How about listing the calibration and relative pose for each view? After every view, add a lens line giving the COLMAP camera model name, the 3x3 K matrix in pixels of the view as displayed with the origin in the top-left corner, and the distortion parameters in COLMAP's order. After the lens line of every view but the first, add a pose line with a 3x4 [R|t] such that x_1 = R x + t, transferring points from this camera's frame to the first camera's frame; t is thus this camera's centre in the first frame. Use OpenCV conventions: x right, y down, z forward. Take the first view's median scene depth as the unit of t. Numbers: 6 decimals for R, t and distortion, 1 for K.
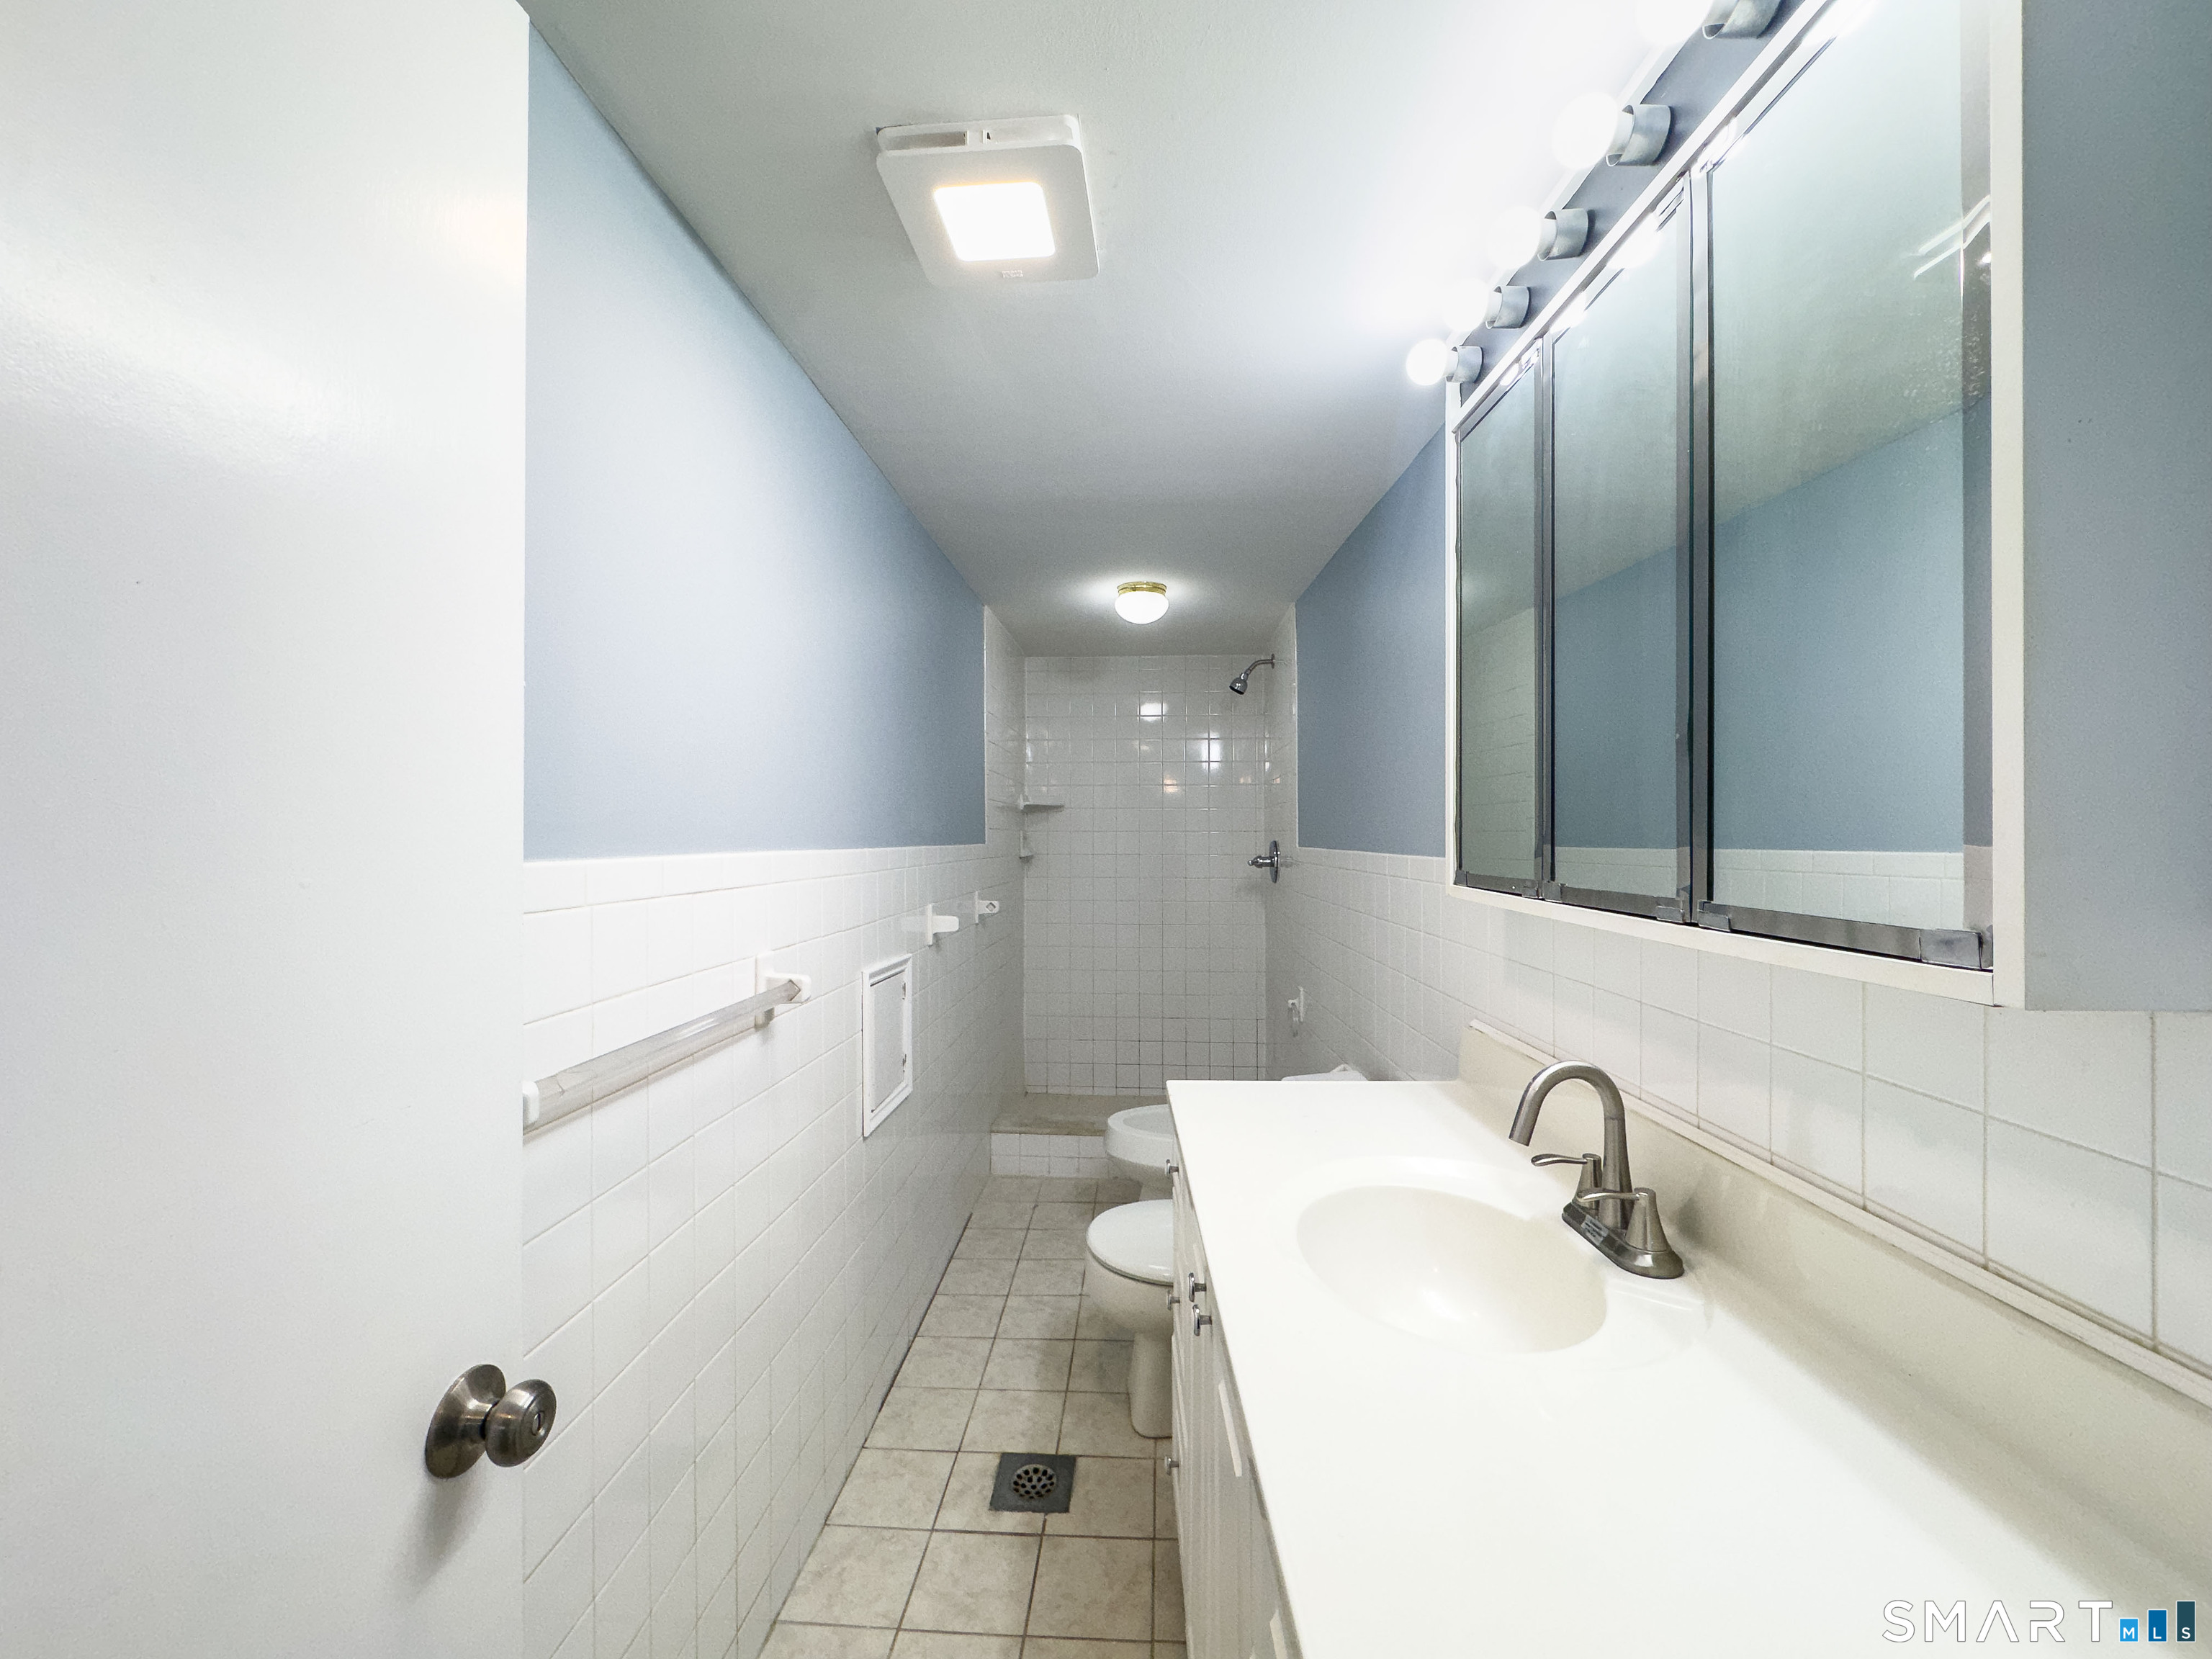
lens RADIAL K [[883.2, 0, 1106.5], [0, 883.2, 833.2], [0, 0, 1]] dist [-0.000895, 0.000870]
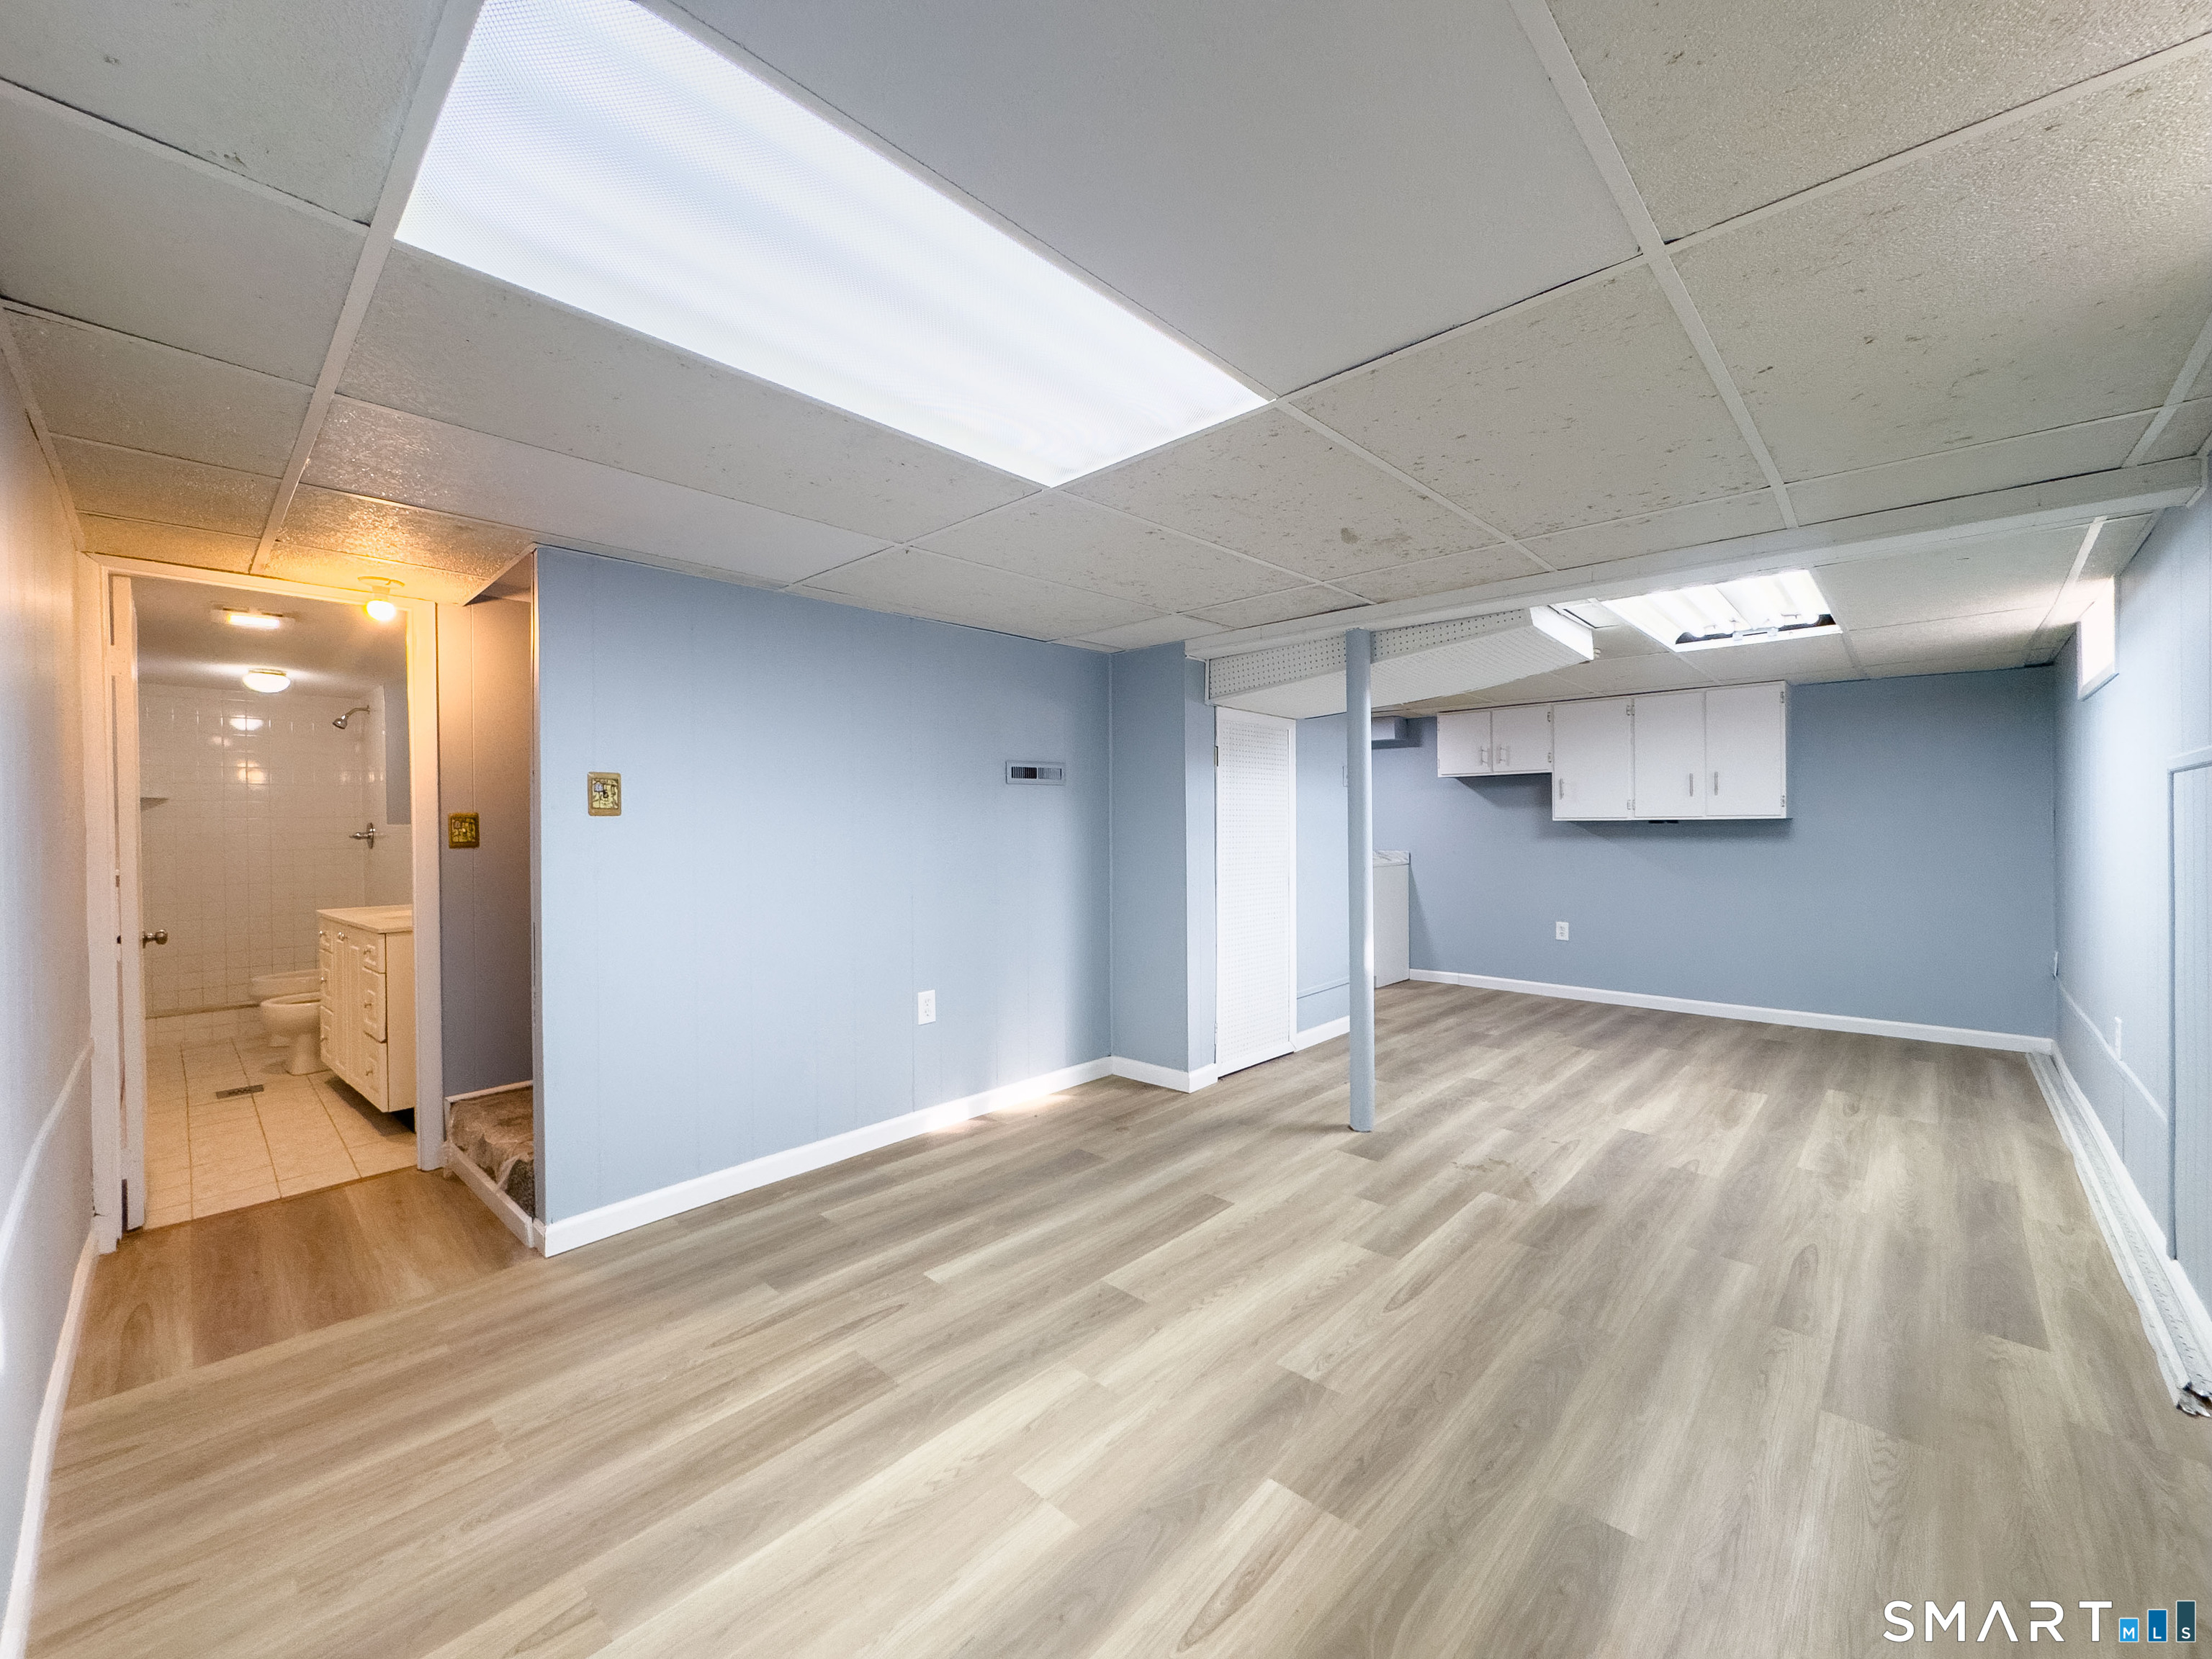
lens RADIAL K [[883.2, 0, 1105.7], [0, 883.2, 825.4], [0, 0, 1]] dist [-0.000895, 0.000870]
pose [[0.634742, -0.006124, 0.772700, -0.198962], [0.003511, 0.999981, 0.005041, 0.008883], [-0.772716, -0.000487, 0.634751, -1.037612]]
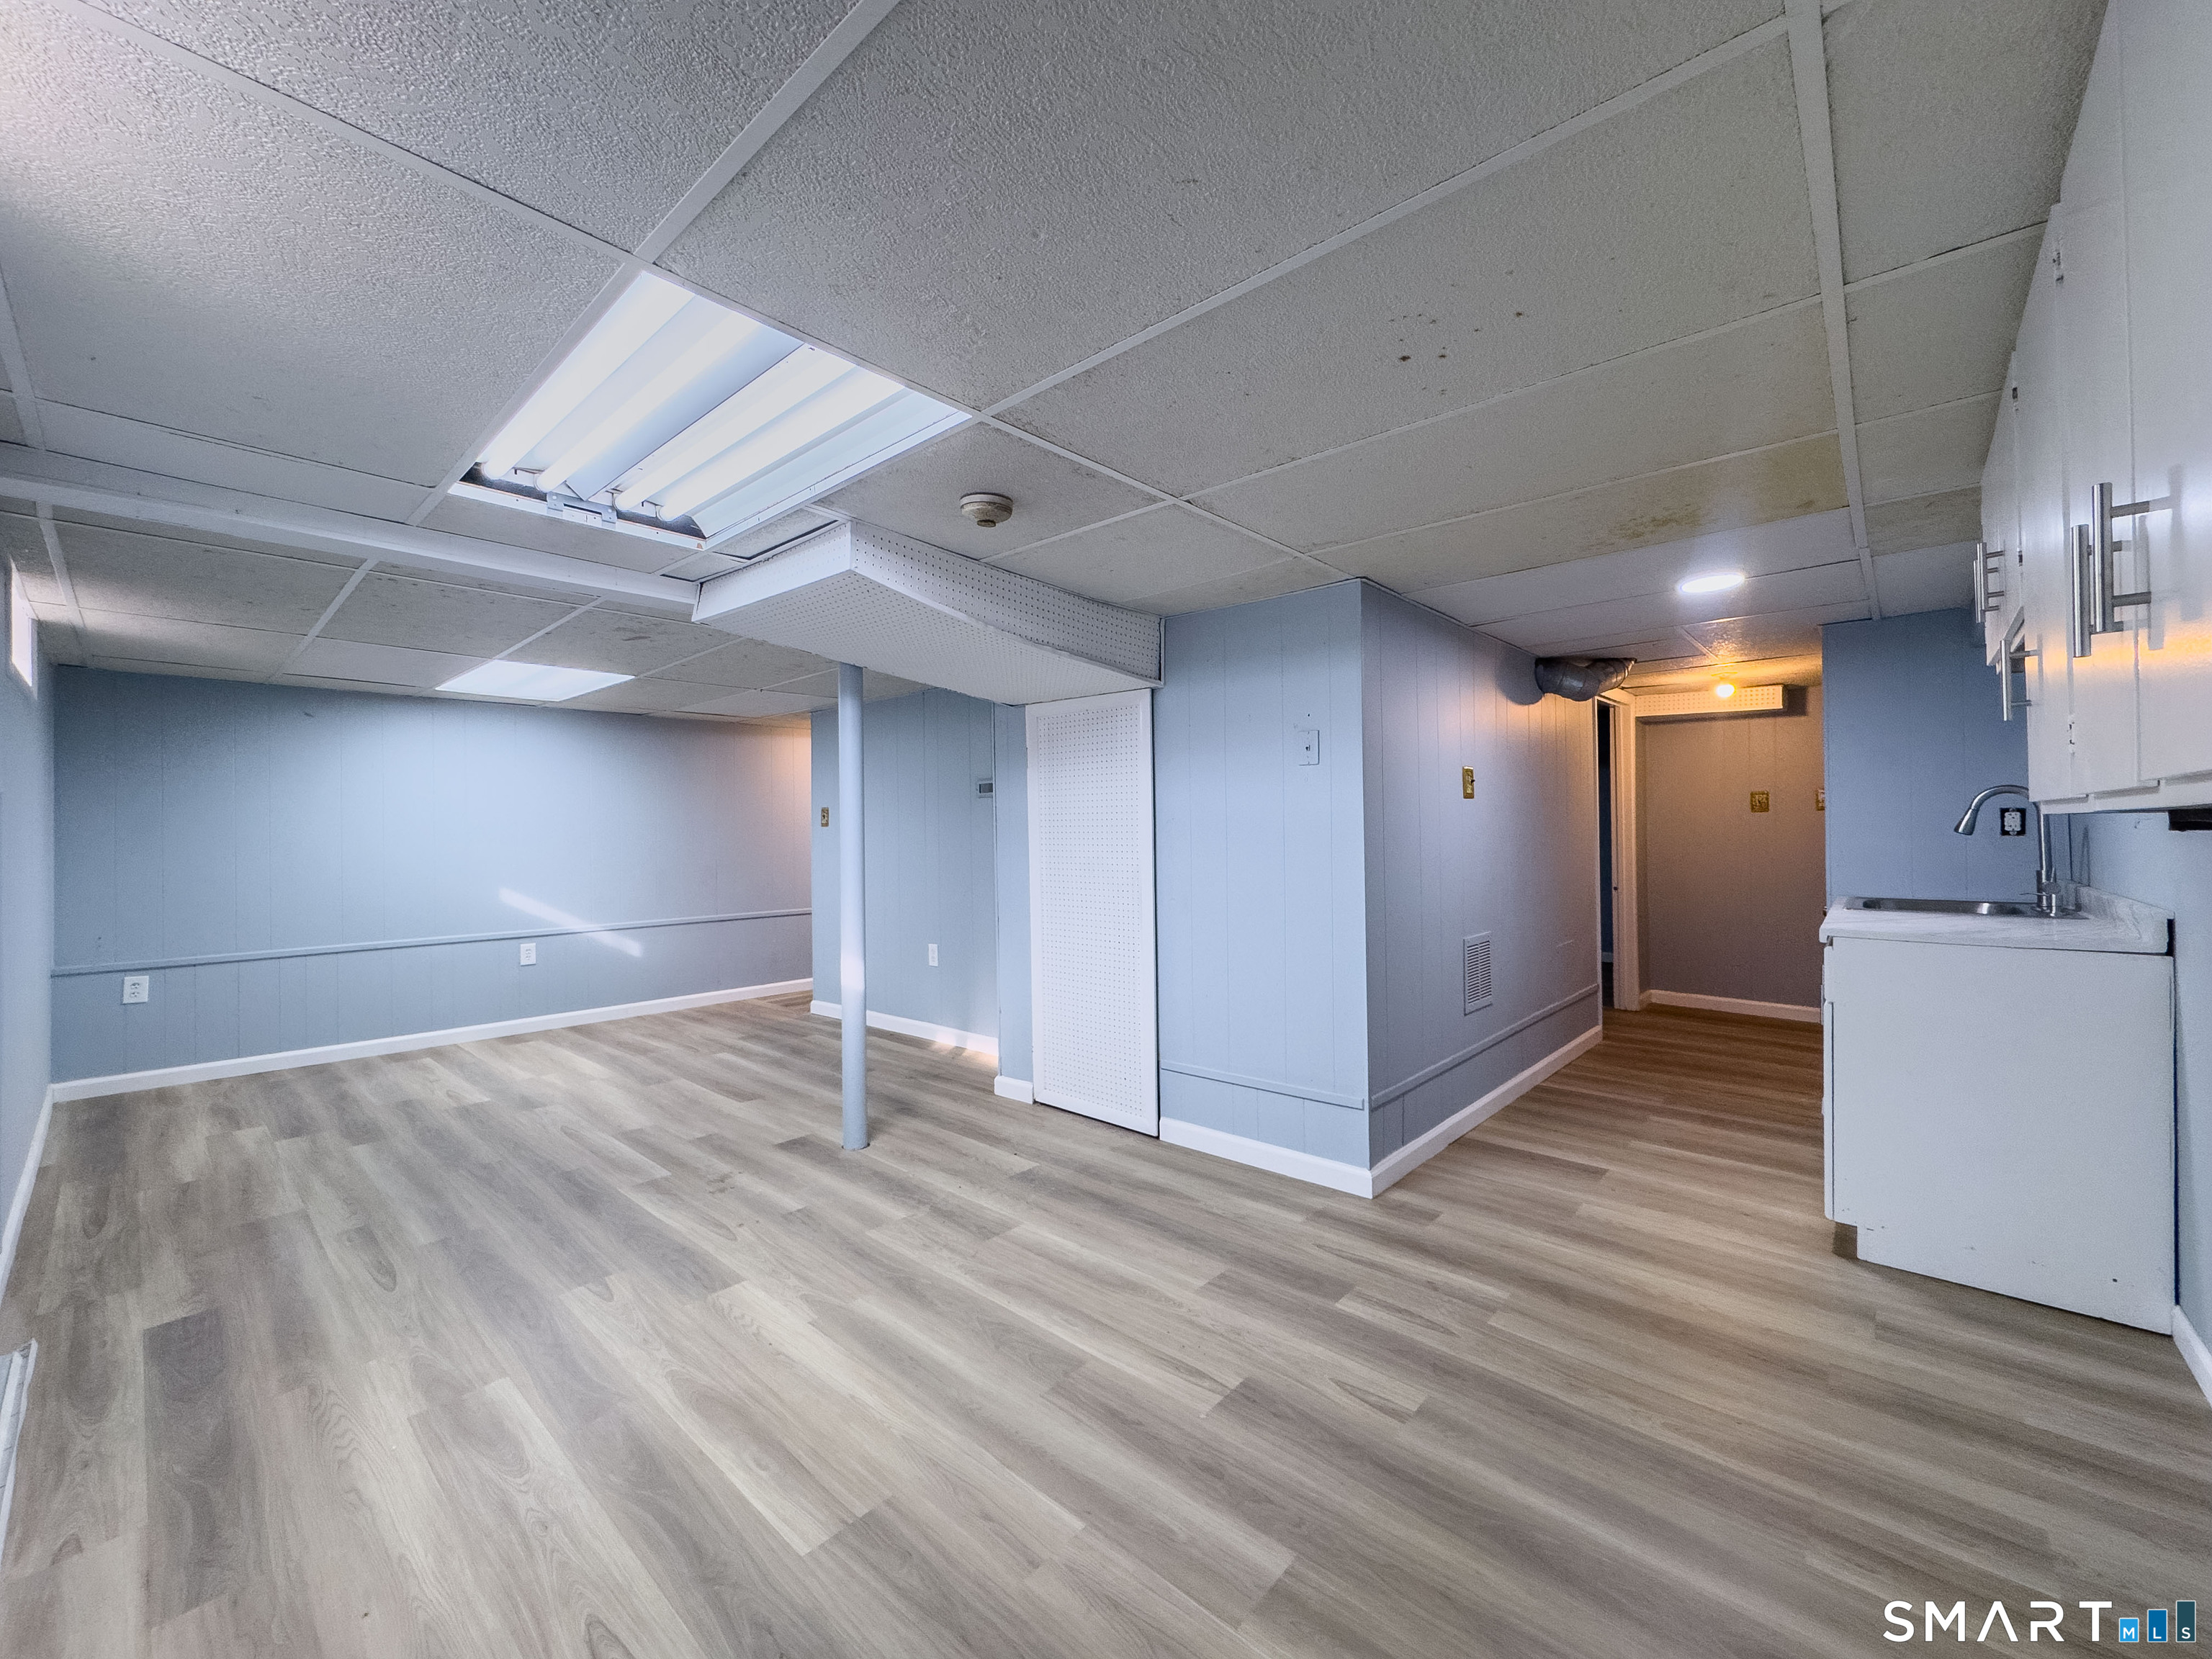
lens RADIAL K [[883.2, 0, 1106.9], [0, 883.2, 830.8], [0, 0, 1]] dist [-0.000895, 0.000870]
pose [[0.785255, -0.009061, -0.619107, 4.091154], [0.014373, 0.999890, 0.003596, 0.016023], [0.619006, -0.011722, 0.785299, -1.463906]]
